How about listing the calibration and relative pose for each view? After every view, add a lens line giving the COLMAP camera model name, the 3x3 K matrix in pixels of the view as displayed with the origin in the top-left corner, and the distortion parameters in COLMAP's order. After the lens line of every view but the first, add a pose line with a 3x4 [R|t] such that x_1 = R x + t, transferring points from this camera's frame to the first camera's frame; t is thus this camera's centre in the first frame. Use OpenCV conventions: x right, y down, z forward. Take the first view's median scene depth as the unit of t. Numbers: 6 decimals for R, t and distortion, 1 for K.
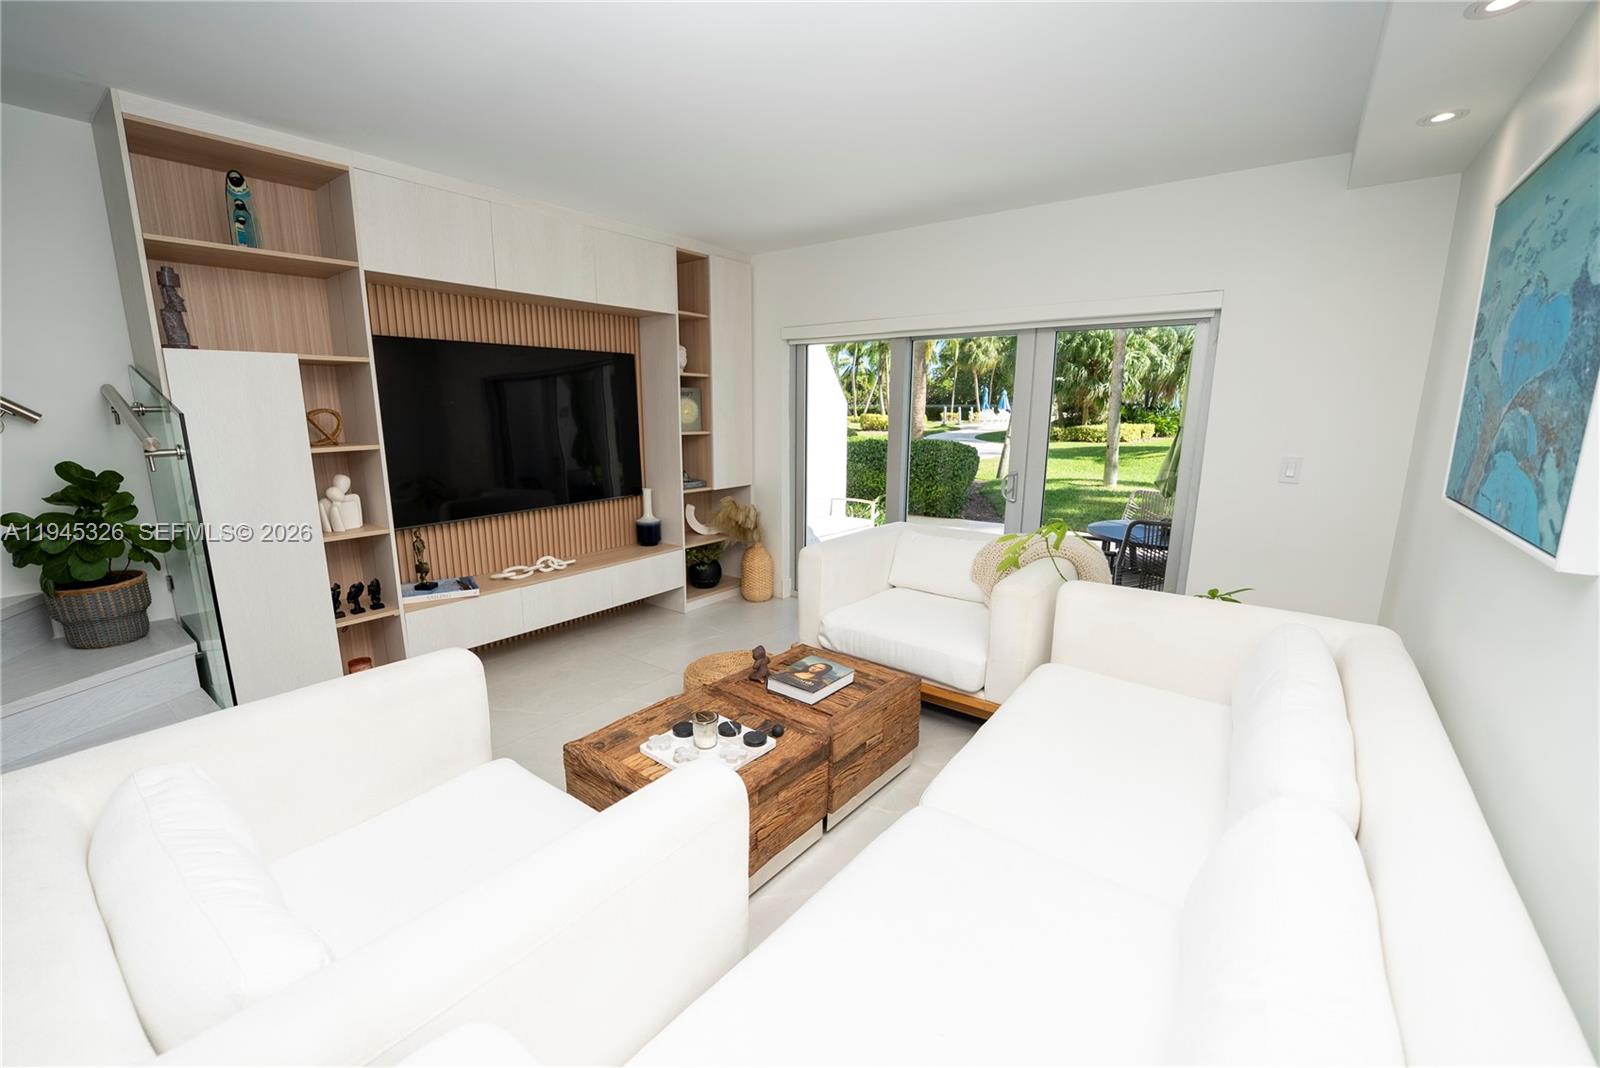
lens RADIAL K [[651.5, 0, 775.5], [0, 651.5, 540.9], [0, 0, 1]] dist [-0.015104, 0.000064]
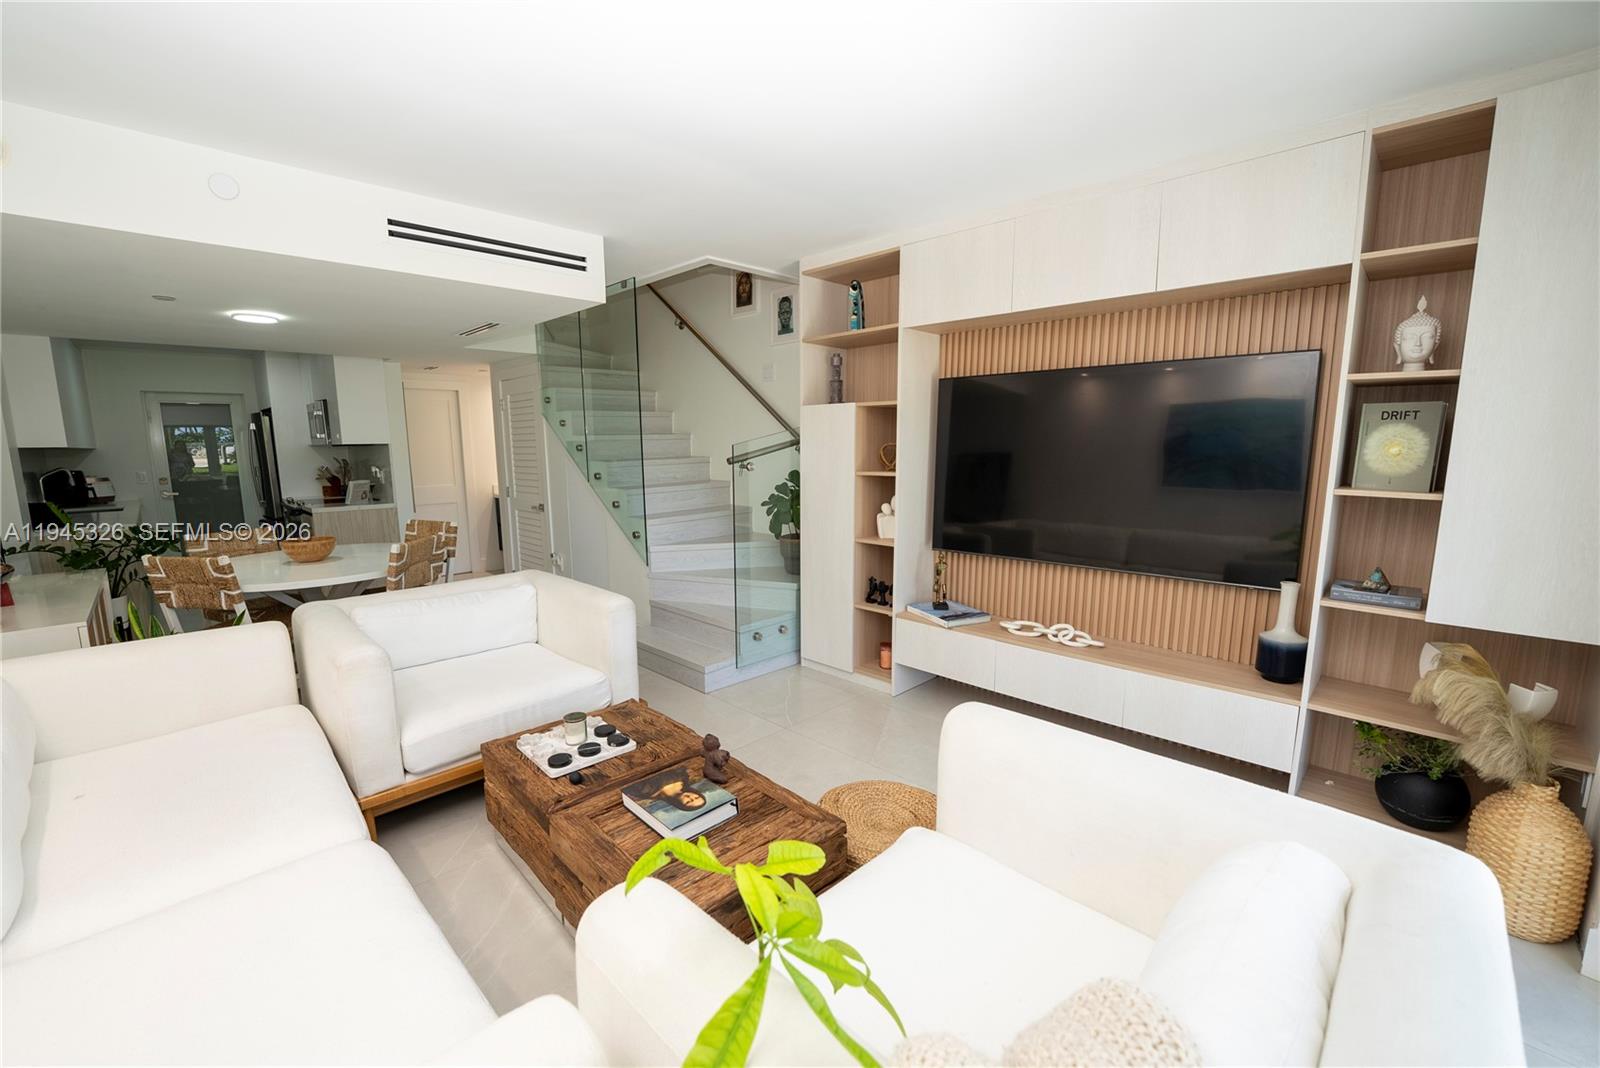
lens RADIAL K [[661.5, 0, 785.7], [0, 661.5, 537.6], [0, 0, 1]] dist [-0.017771, -0.000051]
pose [[-0.132652, 0.147771, -0.980085, 0.466097], [-0.191522, 0.966367, 0.171624, -0.150740], [0.972483, 0.210475, -0.099889, 0.707853]]
